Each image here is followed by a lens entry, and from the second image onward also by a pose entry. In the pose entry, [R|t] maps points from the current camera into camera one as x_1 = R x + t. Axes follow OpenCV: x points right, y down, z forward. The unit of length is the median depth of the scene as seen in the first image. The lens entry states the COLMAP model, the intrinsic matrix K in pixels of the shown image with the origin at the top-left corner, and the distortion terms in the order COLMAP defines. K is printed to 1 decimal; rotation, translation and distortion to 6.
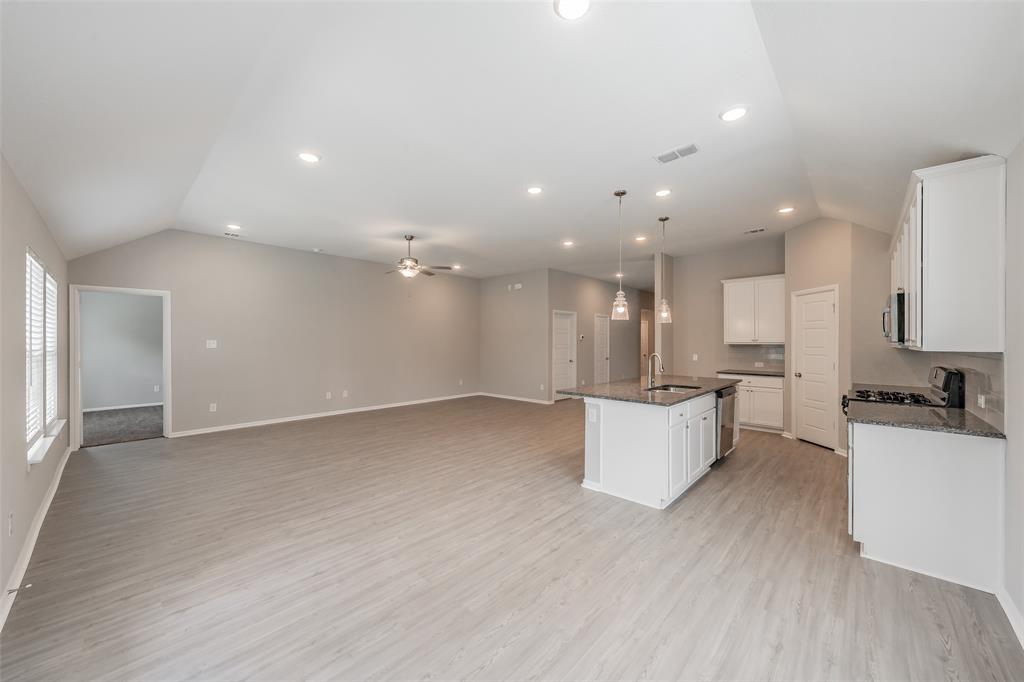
lens RADIAL K [[372.8, 0, 516.9], [0, 372.8, 340.4], [0, 0, 1]] dist [-0.001193, 0.000021]
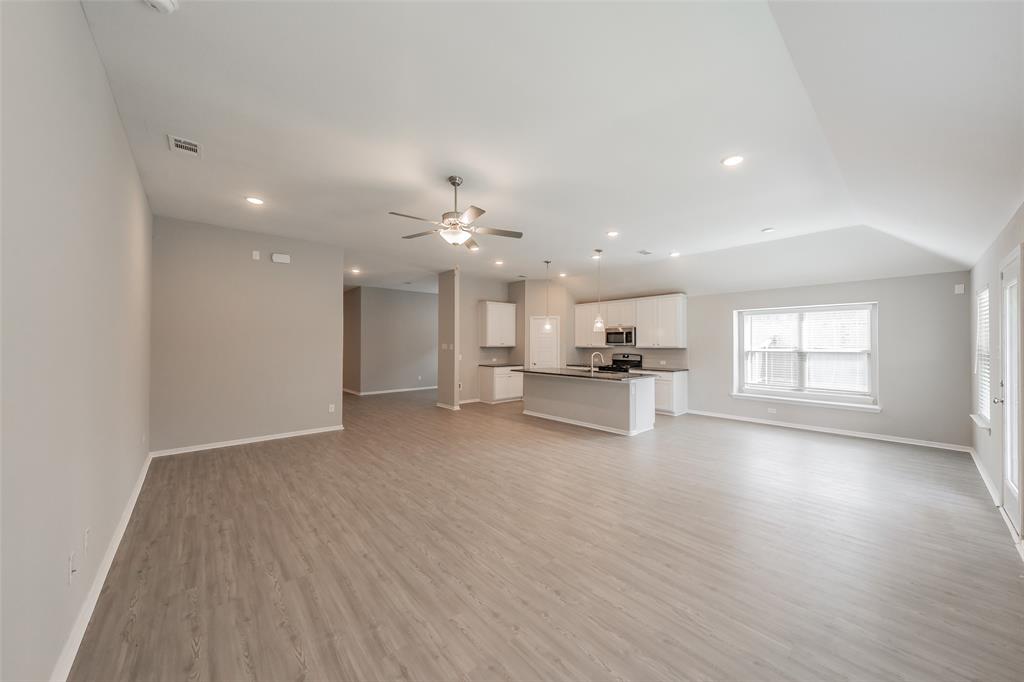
lens RADIAL K [[365.0, 0, 520.5], [0, 365.0, 333.5], [0, 0, 1]] dist [-0.001897, 0.000059]
pose [[0.082938, 0.029947, 0.996105, -0.978190], [-0.001927, 0.999551, -0.029890, 0.001570], [-0.996553, 0.000559, 0.082958, 0.920753]]
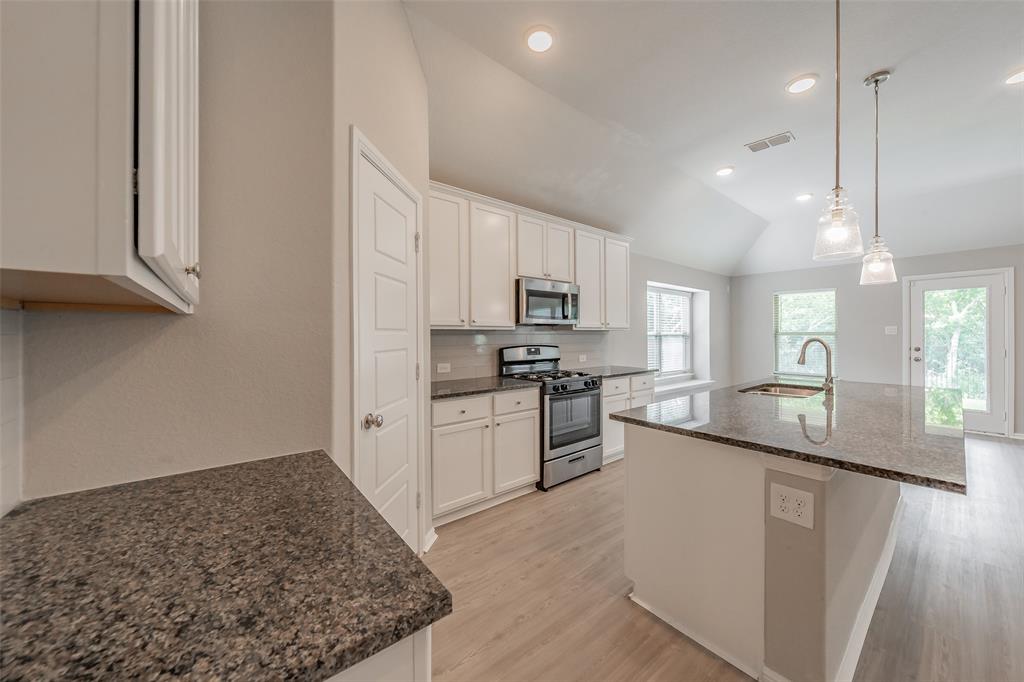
lens RADIAL K [[365.0, 0, 541.5], [0, 365.0, 336.6], [0, 0, 1]] dist [-0.001897, 0.000059]
pose [[-0.993699, 0.001866, 0.112066, 0.570527], [0.002499, 0.999982, 0.005505, 0.022531], [-0.112054, 0.005750, -0.993686, 1.275560]]
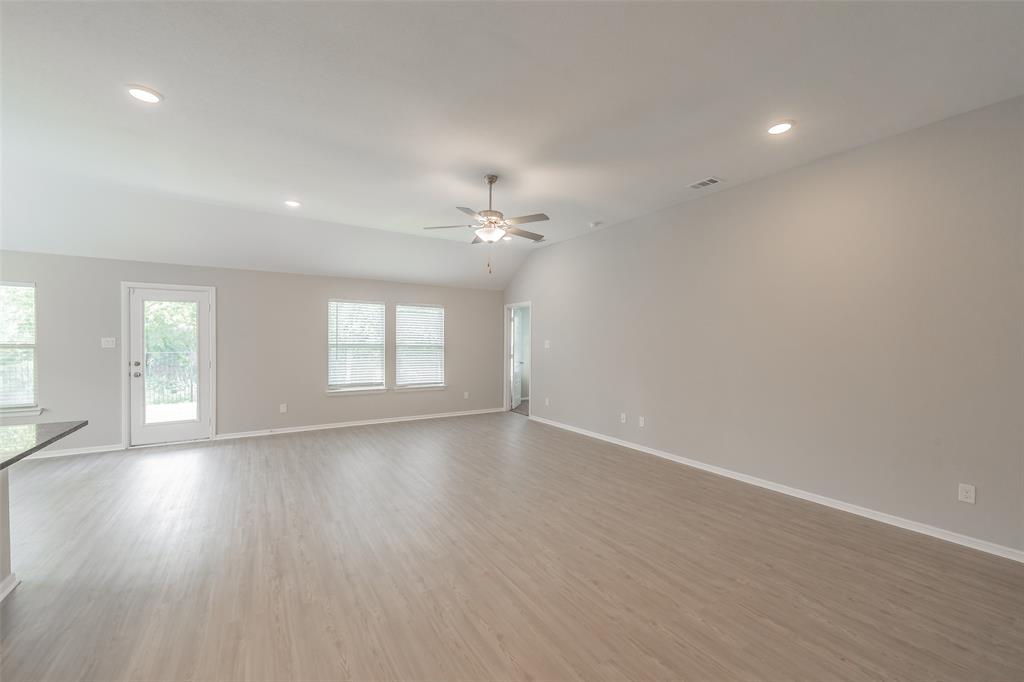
lens RADIAL K [[404.7, 0, 508.7], [0, 404.7, 344.2], [0, 0, 1]] dist [-0.000607, 0.000058]
pose [[-0.251497, 0.007841, -0.967826, 0.408426], [-0.006439, 0.999931, 0.009774, 0.001080], [0.967837, 0.008690, -0.251429, 1.321455]]
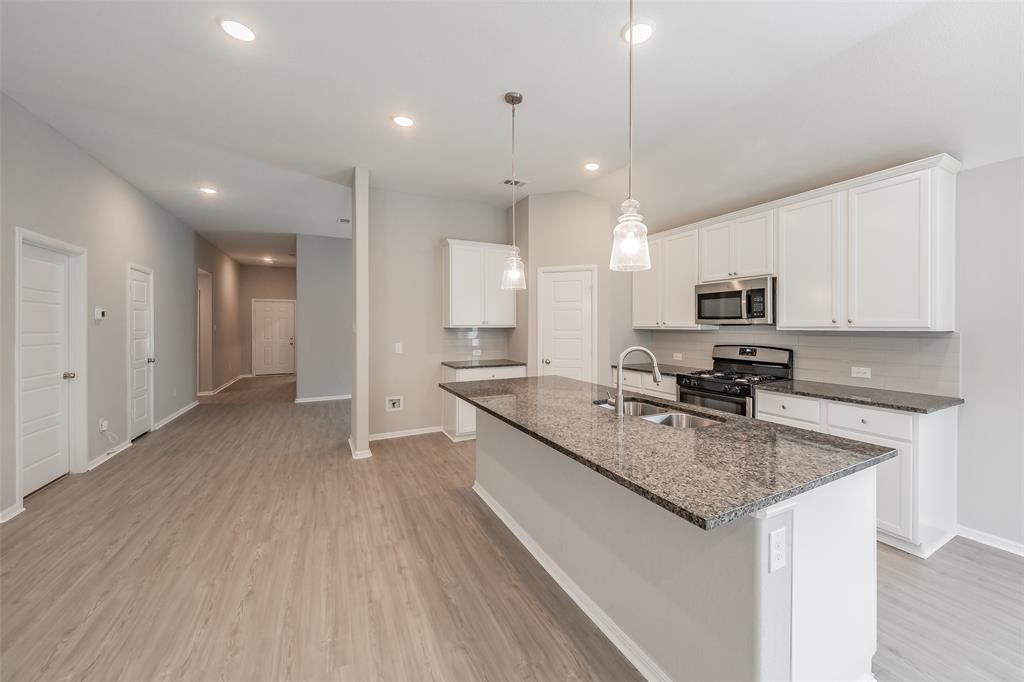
lens RADIAL K [[388.5, 0, 532.3], [0, 388.5, 323.6], [0, 0, 1]] dist [-0.003374, 0.000849]
pose [[0.319469, 0.003261, 0.947591, -0.132419], [-0.000917, 0.999995, -0.003132, 0.005435], [-0.947596, 0.000131, 0.319470, 0.739032]]
